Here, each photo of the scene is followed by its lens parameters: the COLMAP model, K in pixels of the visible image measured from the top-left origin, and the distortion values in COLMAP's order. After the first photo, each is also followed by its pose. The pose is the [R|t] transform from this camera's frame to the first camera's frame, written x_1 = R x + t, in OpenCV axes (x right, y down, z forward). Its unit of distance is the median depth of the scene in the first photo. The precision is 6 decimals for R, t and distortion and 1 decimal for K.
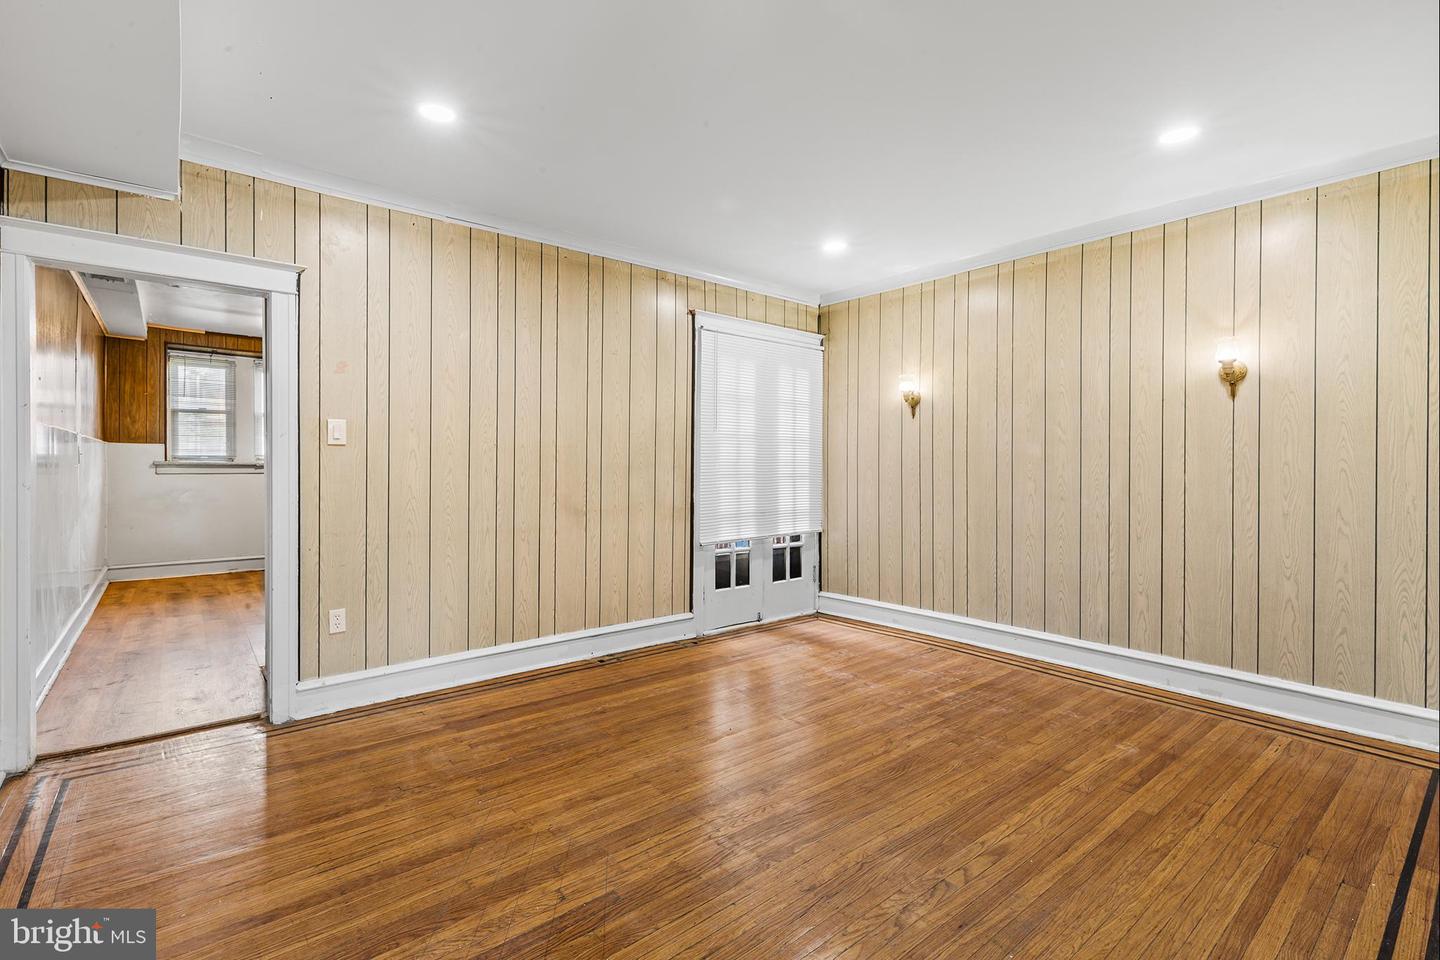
lens RADIAL K [[654.6, 0, 724.3], [0, 654.6, 471.1], [0, 0, 1]] dist [0.001653, -0.000306]
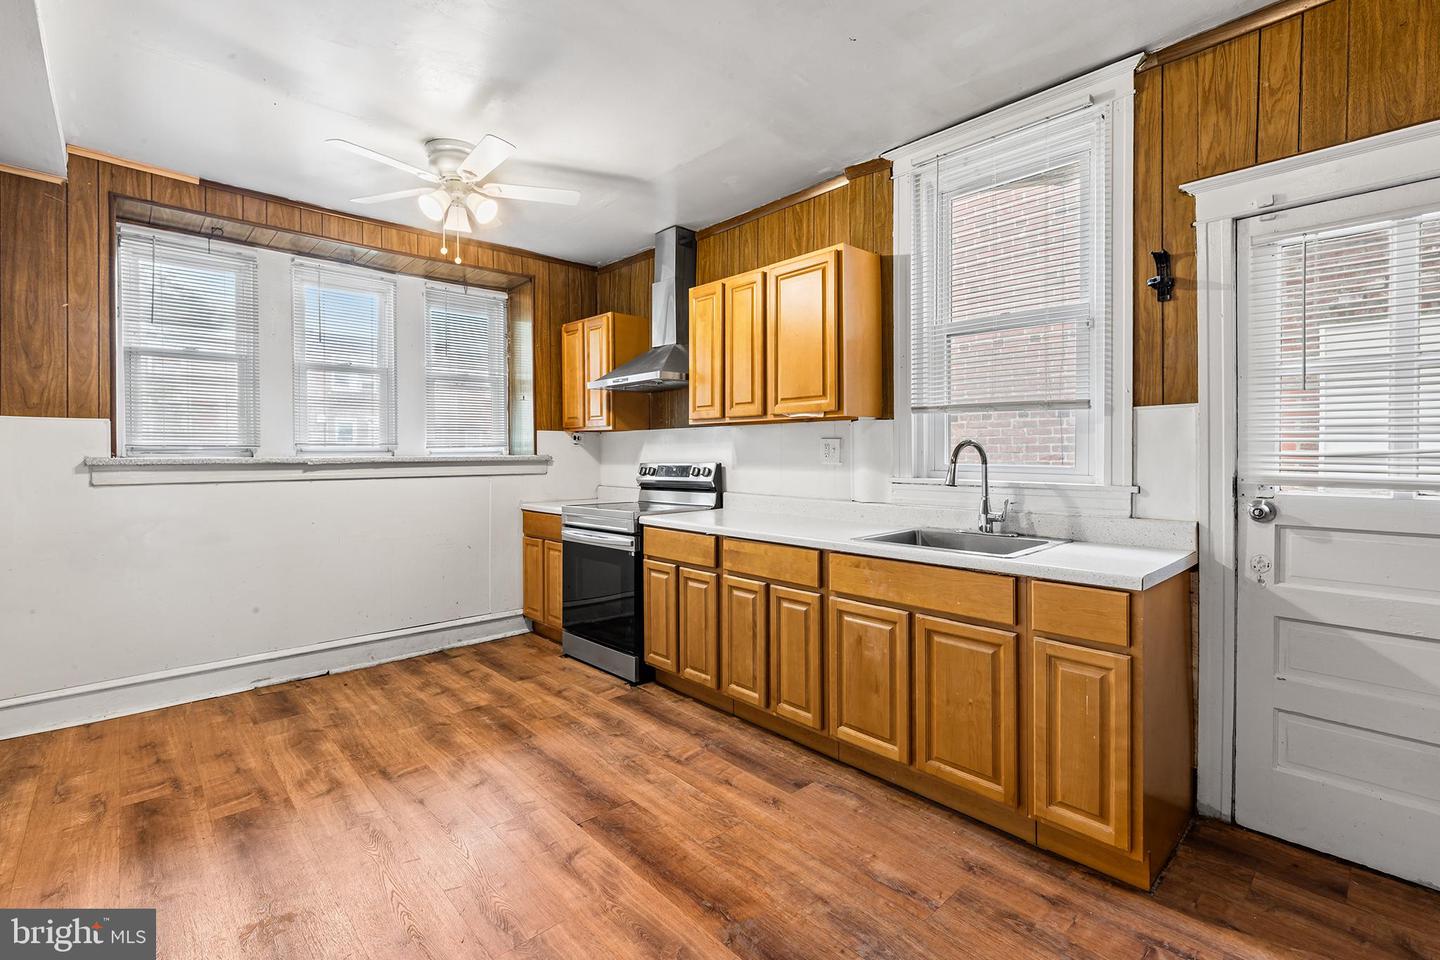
lens RADIAL K [[645.0, 0, 714.8], [0, 645.0, 457.7], [0, 0, 1]] dist [0.000897, 0.000323]
pose [[0.998871, -0.005320, 0.047209, -0.441986], [0.005320, 0.999986, 0.000114, -0.012343], [-0.047209, 0.000138, 0.998885, 0.515549]]
